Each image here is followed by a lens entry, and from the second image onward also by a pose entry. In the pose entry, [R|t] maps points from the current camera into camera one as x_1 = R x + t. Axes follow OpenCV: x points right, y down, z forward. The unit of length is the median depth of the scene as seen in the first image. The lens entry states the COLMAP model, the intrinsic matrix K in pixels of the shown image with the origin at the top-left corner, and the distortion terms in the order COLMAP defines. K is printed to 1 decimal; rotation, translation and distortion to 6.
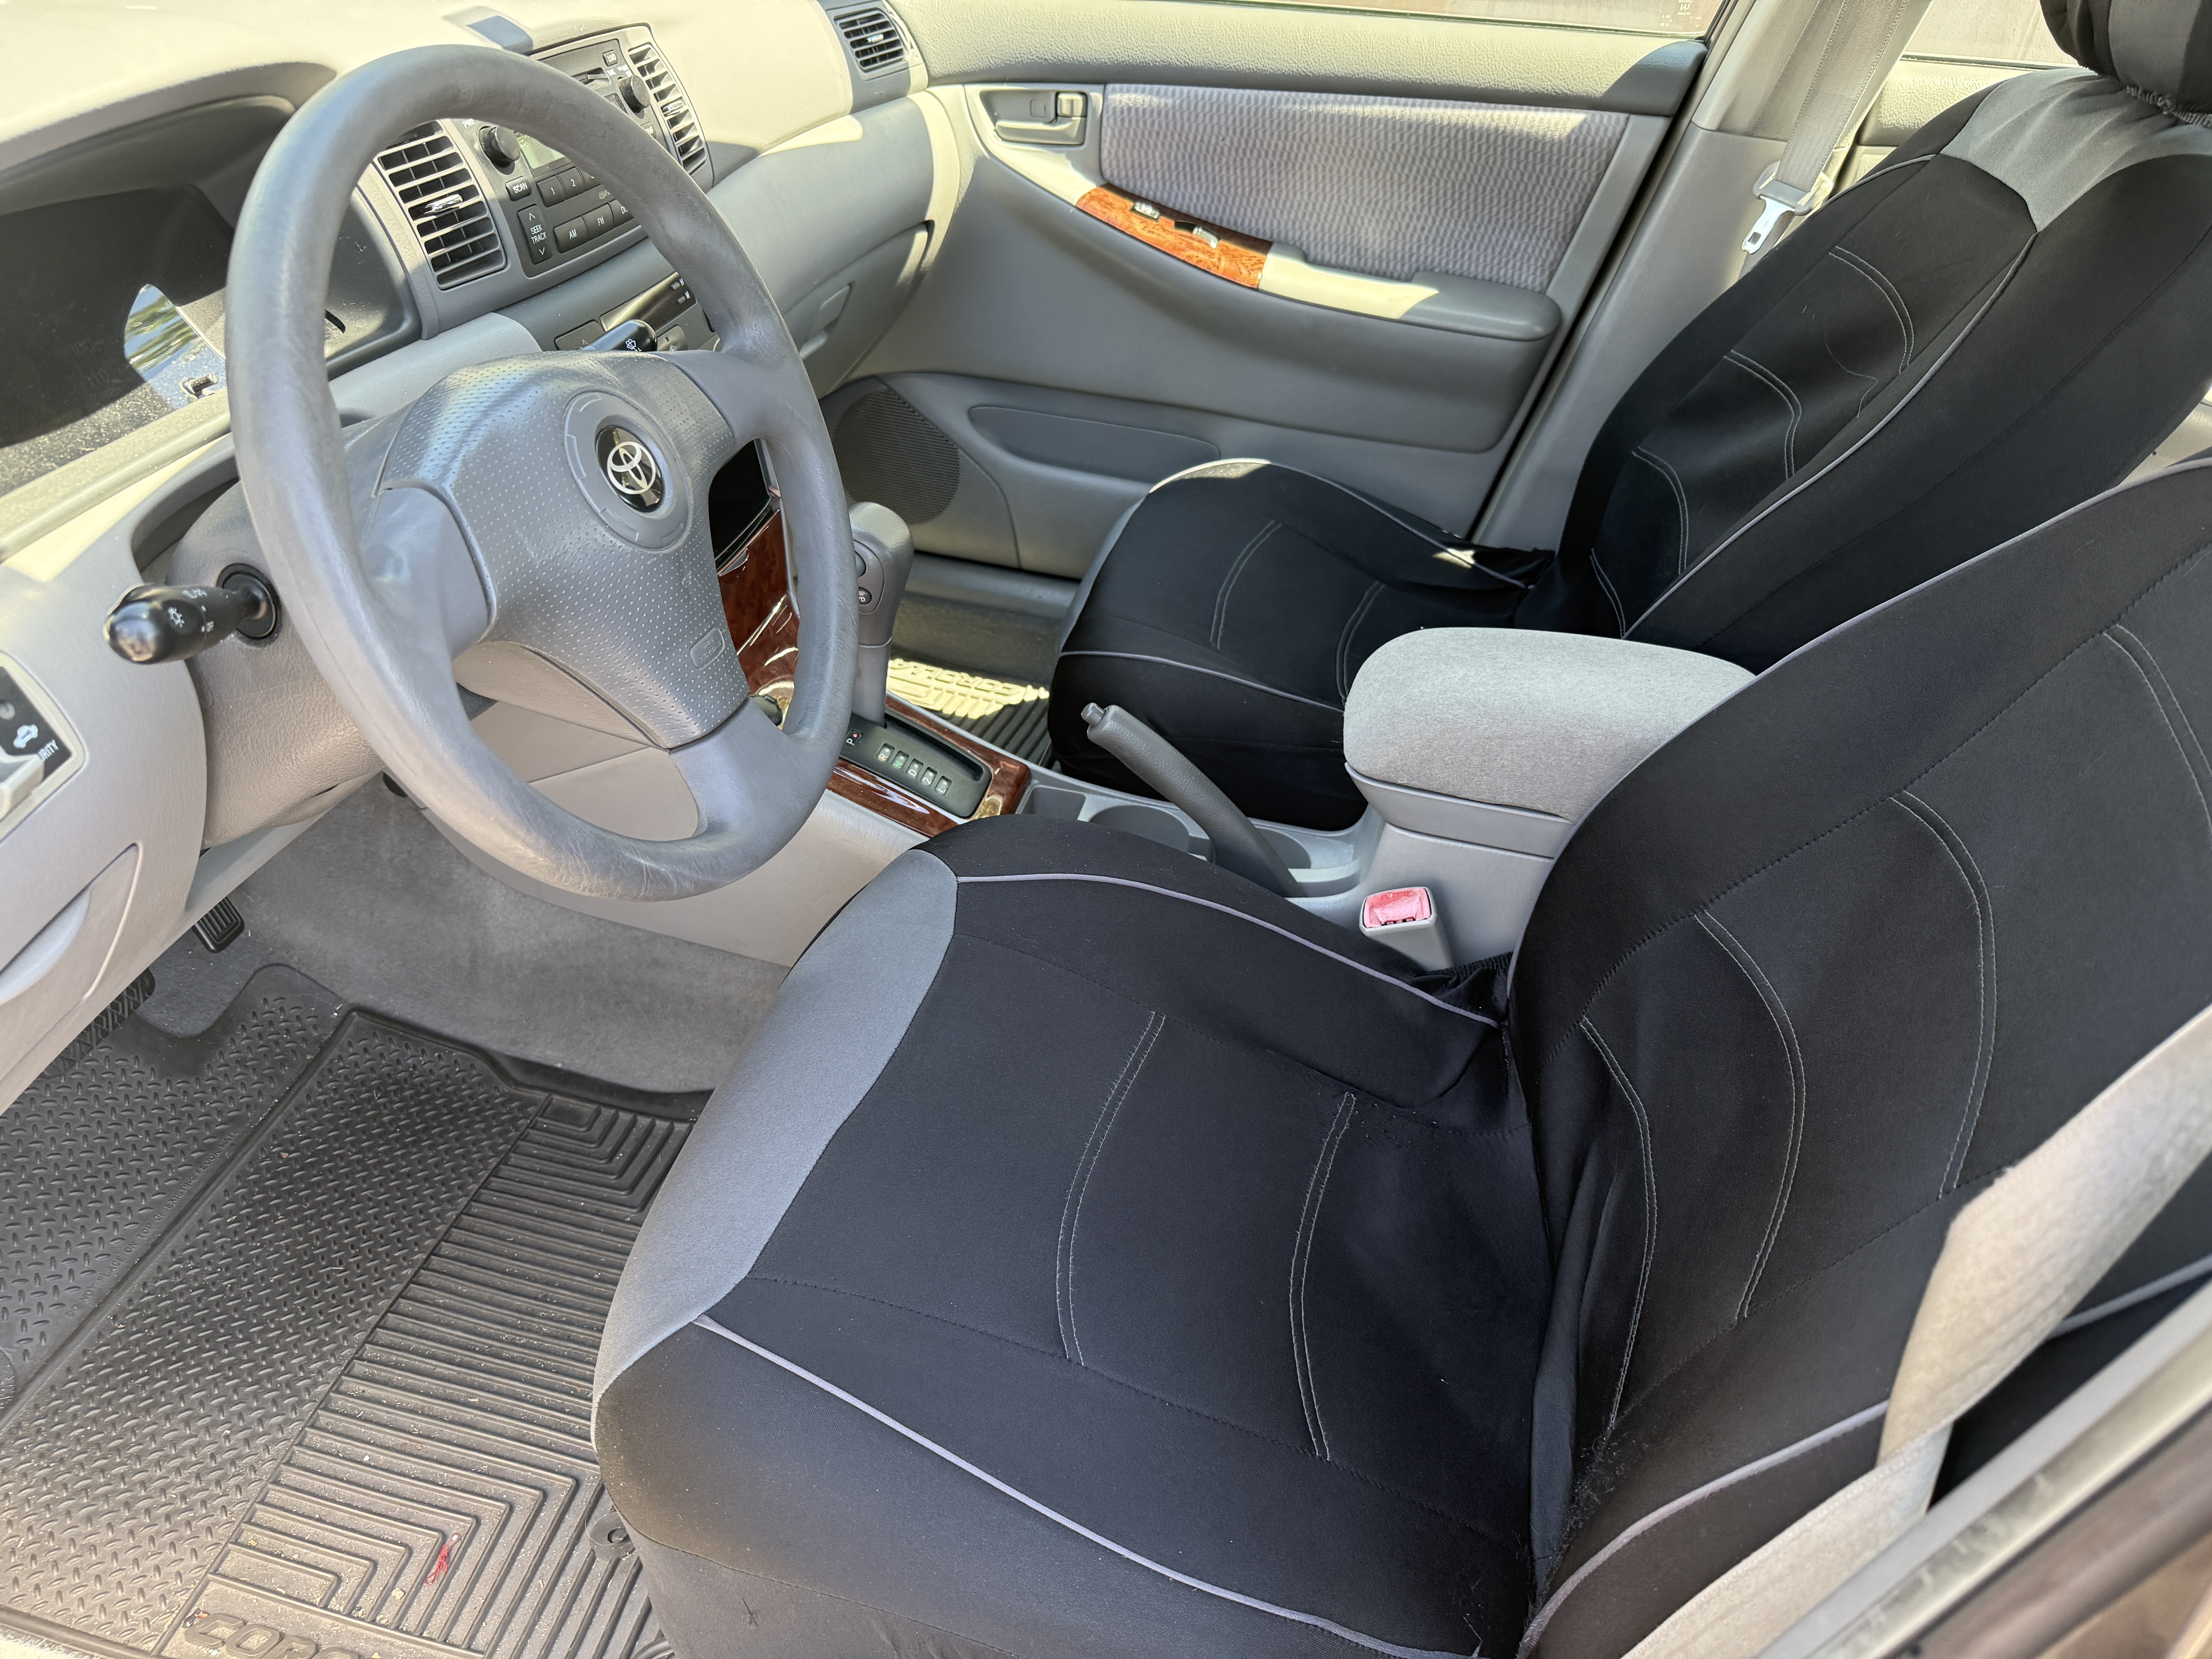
lens RADIAL K [[1559.4, 0, 1106.0], [0, 1559.4, 829.5], [0, 0, 1]] dist [-0.005595, -0.009683]
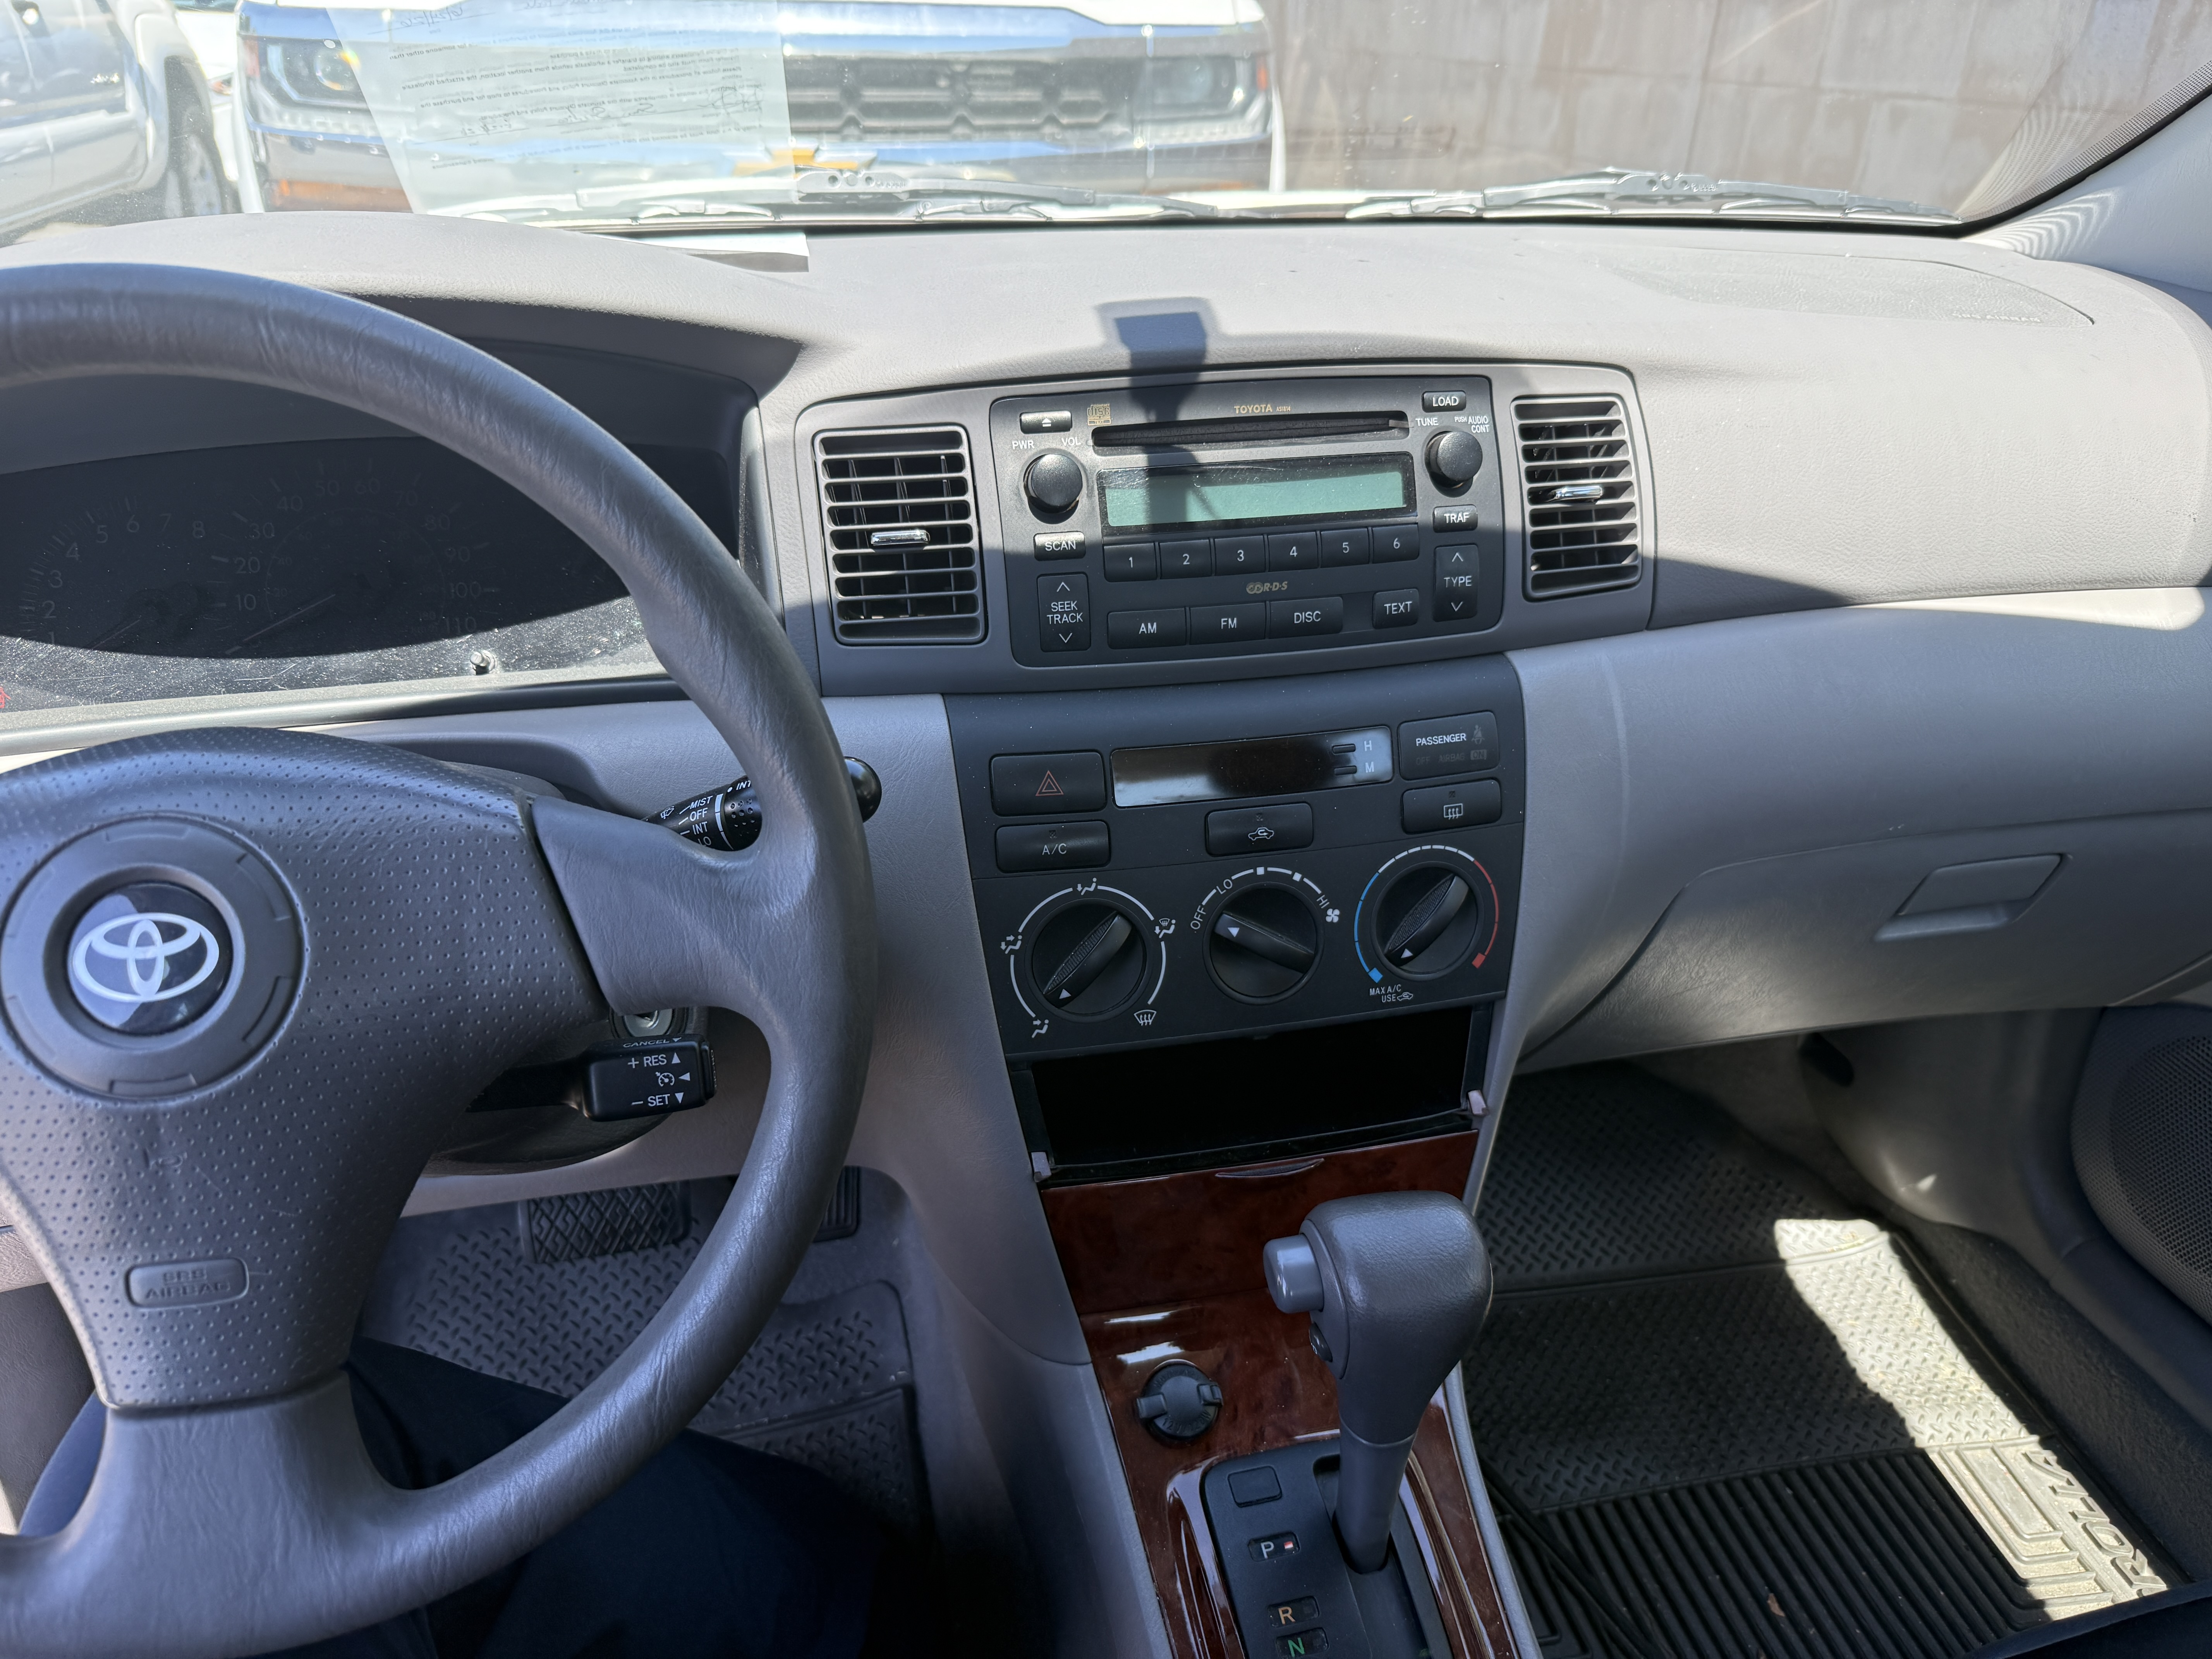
lens RADIAL K [[1559.4, 0, 1106.0], [0, 1559.4, 829.5], [0, 0, 1]] dist [-0.005595, -0.009683]
pose [[0.422572, 0.351801, -0.835266, 0.232658], [-0.502320, 0.858005, 0.107249, -0.385411], [0.754392, 0.374251, 0.539285, 0.691679]]
